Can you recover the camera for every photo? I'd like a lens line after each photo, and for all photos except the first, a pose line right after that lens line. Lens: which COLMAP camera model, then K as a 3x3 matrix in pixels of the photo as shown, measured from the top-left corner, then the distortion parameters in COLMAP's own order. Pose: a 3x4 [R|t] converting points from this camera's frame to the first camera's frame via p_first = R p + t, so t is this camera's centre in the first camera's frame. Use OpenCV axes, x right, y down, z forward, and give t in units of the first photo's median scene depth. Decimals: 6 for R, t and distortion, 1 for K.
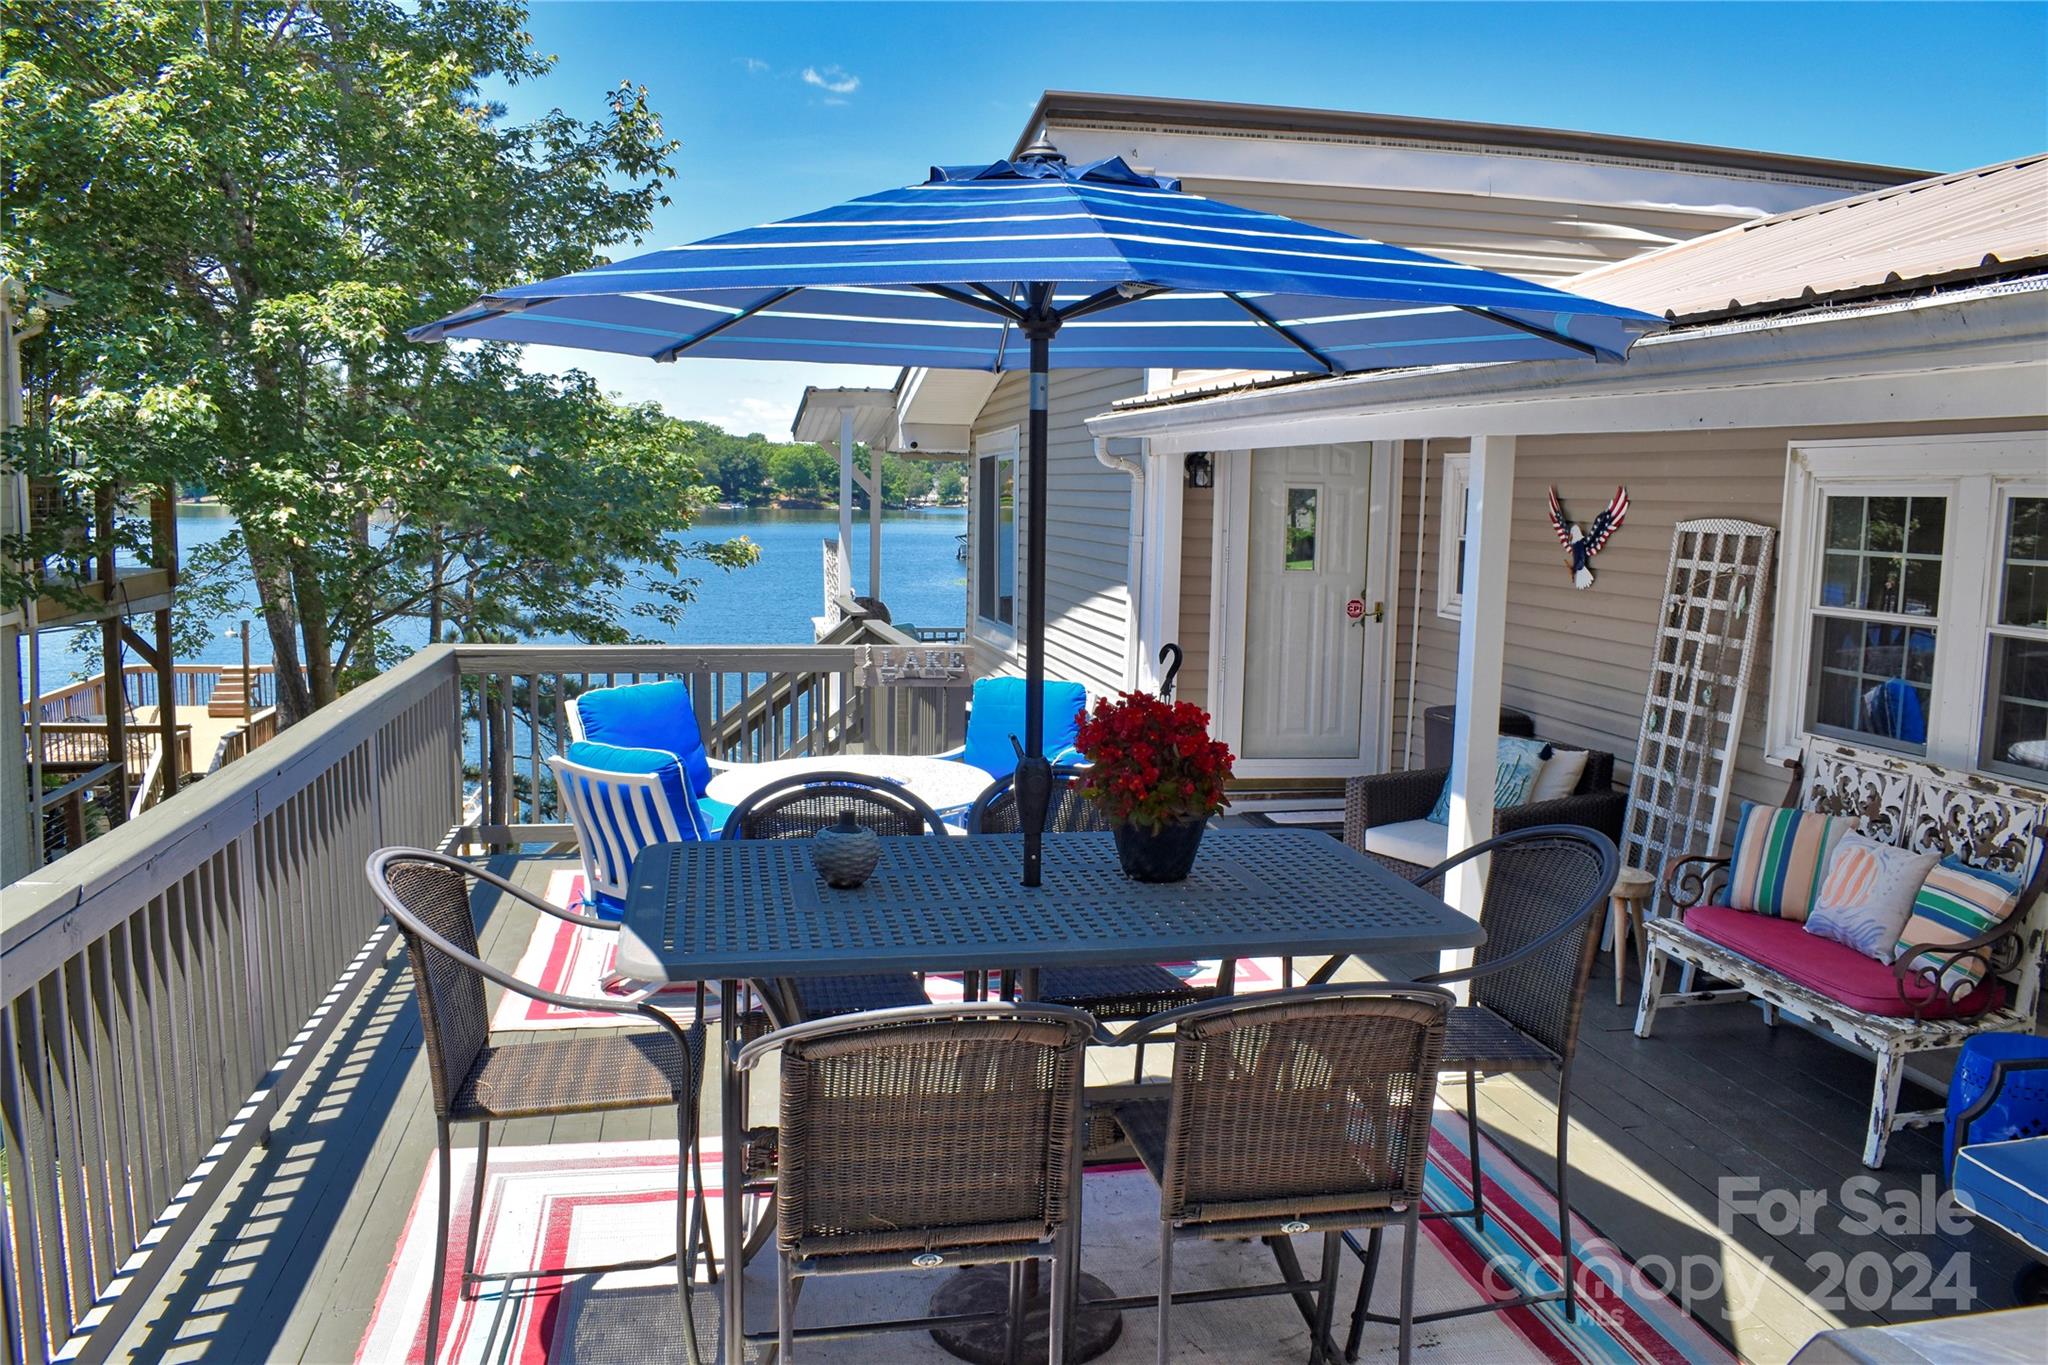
lens RADIAL K [[1596.1, 0, 1031.4], [0, 1596.1, 701.0], [0, 0, 1]] dist [-0.095086, 0.016914]
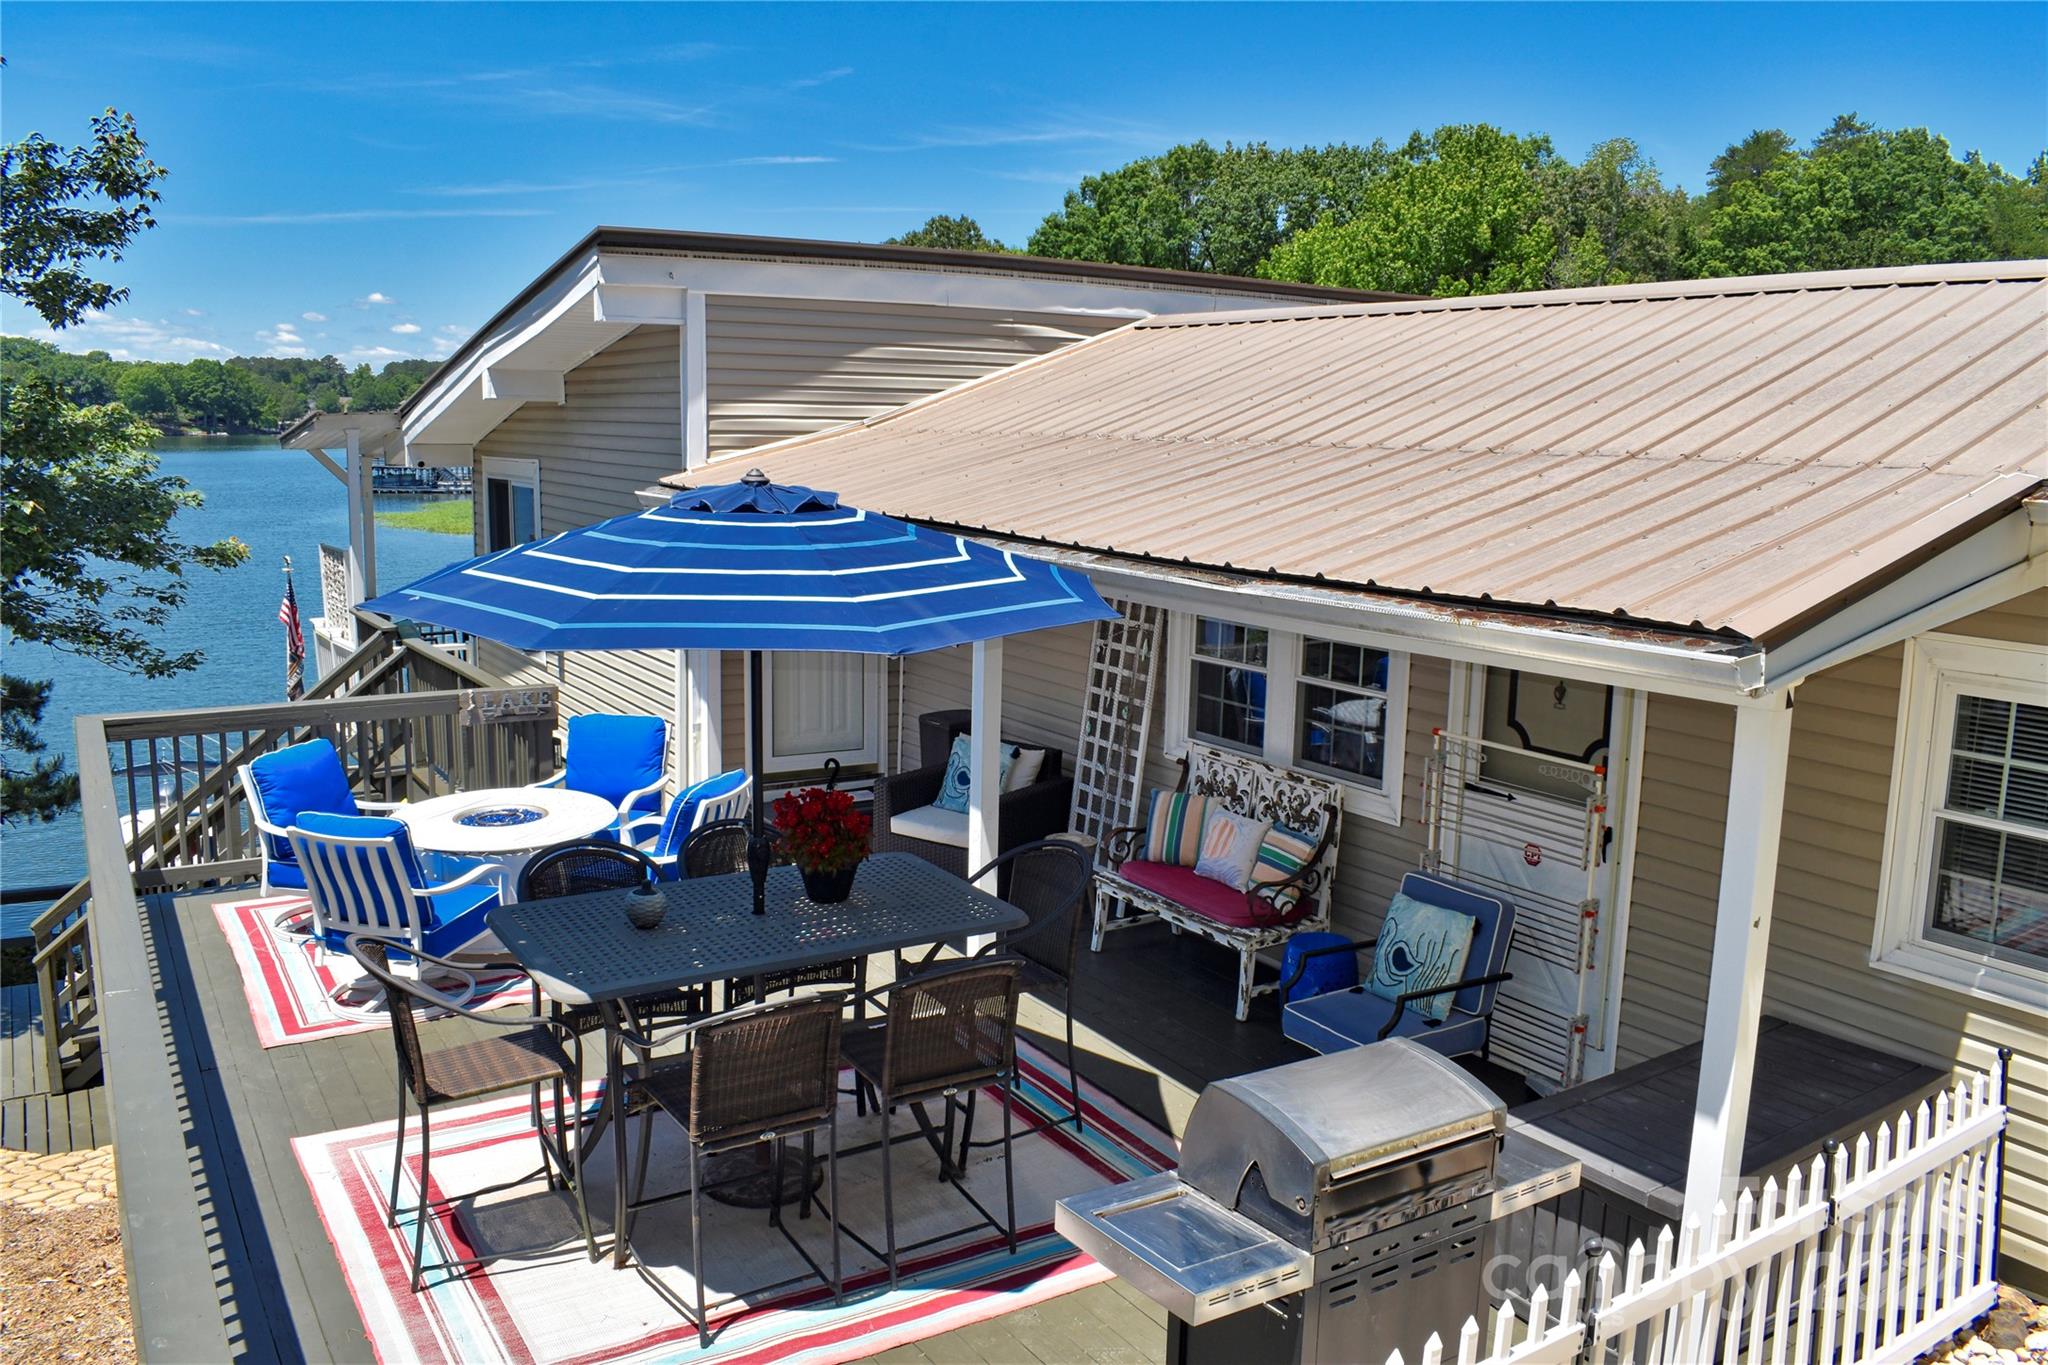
lens RADIAL K [[1600.1, 0, 1040.1], [0, 1600.1, 703.4], [0, 0, 1]] dist [-0.097869, 0.015860]
pose [[0.931265, -0.062215, 0.358991, -0.292868], [0.042861, 0.997178, 0.061631, -0.180499], [-0.361812, -0.042008, 0.931304, -0.591362]]
